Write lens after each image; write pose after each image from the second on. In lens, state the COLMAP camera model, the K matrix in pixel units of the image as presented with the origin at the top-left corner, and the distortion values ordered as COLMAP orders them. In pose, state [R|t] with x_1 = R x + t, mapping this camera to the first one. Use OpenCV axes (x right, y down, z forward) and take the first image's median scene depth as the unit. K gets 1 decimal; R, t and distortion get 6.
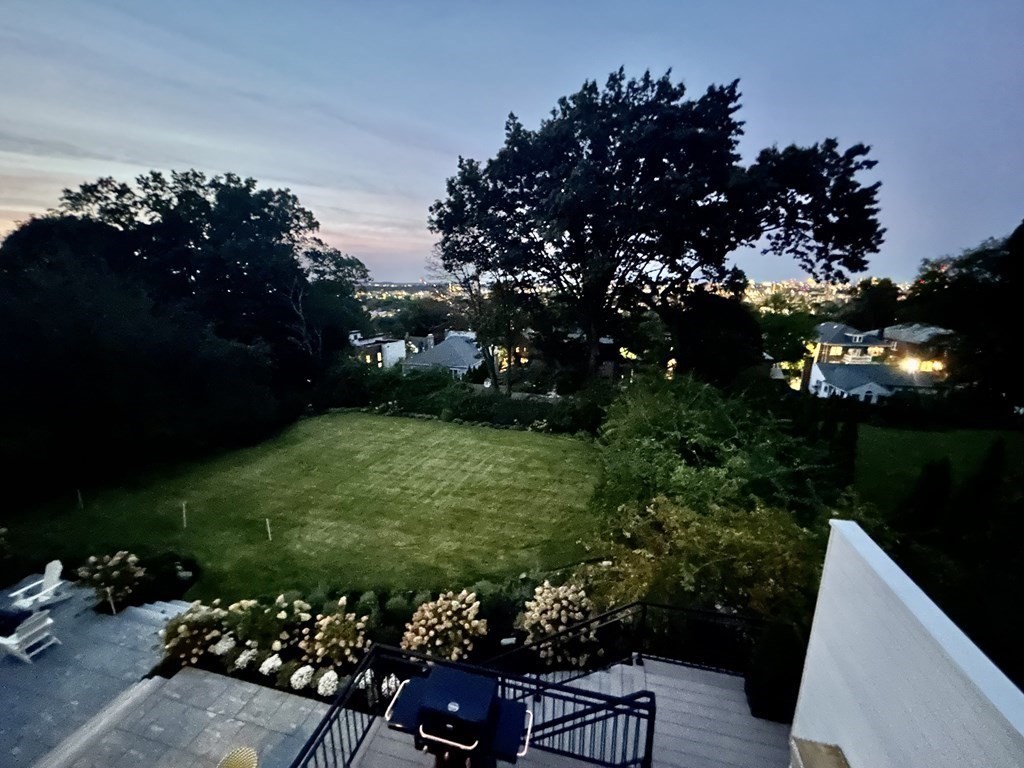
lens RADIAL K [[417.5, 0, 509.6], [0, 417.5, 382.0], [0, 0, 1]] dist [-0.015070, -0.000307]
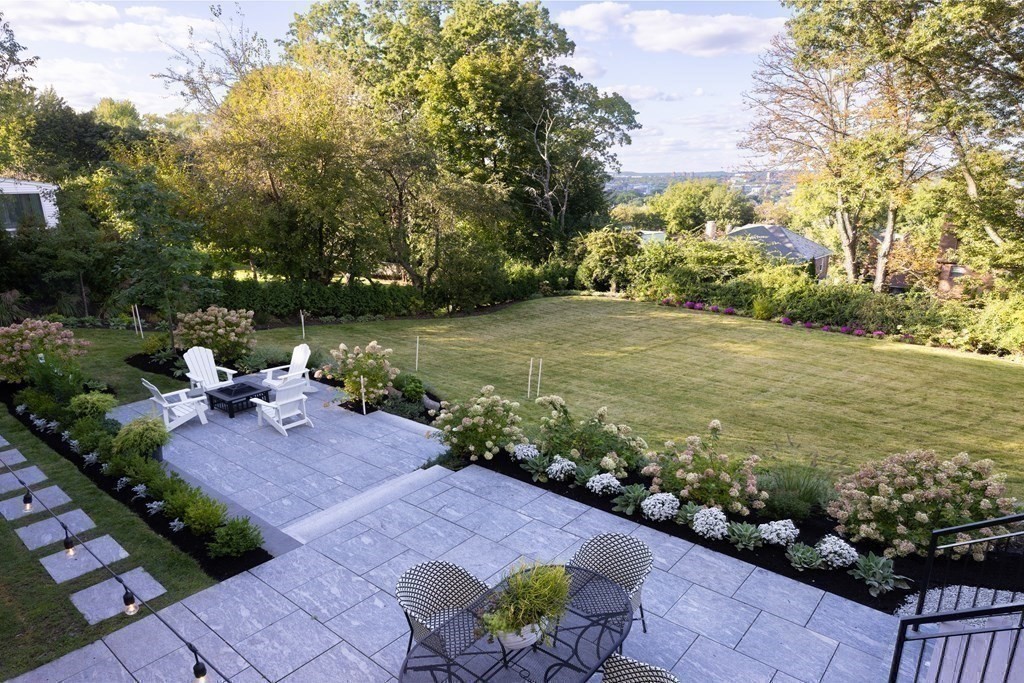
lens RADIAL K [[624.8, 0, 514.0], [0, 624.8, 342.8], [0, 0, 1]] dist [-0.001606, 0.001308]
pose [[0.897875, 0.148555, -0.414429, -0.279708], [-0.134104, 0.988902, 0.063938, 0.358384], [0.419328, -0.001832, 0.907833, 0.068057]]
